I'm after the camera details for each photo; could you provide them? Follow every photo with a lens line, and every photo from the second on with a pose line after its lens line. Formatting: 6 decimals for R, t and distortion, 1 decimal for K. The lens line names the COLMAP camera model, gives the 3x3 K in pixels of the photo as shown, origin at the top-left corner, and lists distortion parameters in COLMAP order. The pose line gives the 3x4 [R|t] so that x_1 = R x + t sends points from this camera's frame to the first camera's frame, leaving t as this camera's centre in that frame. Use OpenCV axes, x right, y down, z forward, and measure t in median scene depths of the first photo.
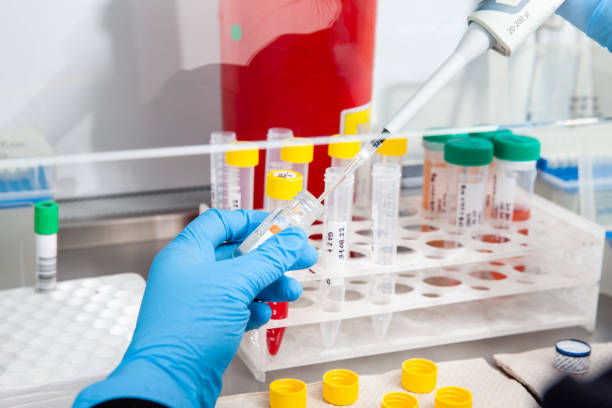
lens RADIAL K [[1117.7, 0, 306.0], [0, 1117.7, 204.0], [0, 0, 1]] dist [0.212566, -0.124208]
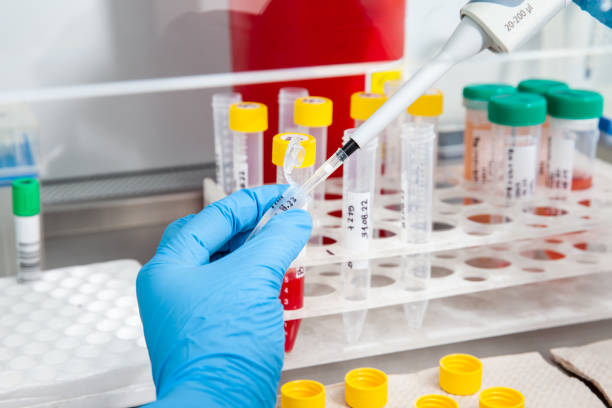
lens RADIAL K [[1117.7, 0, 306.0], [0, 1117.7, 204.0], [0, 0, 1]] dist [0.212566, -0.124208]
pose [[0.998211, -0.020357, -0.056212, 0.033164], [0.020681, 0.999773, 0.005205, 0.017422], [0.056093, -0.006358, 0.998405, 0.144557]]
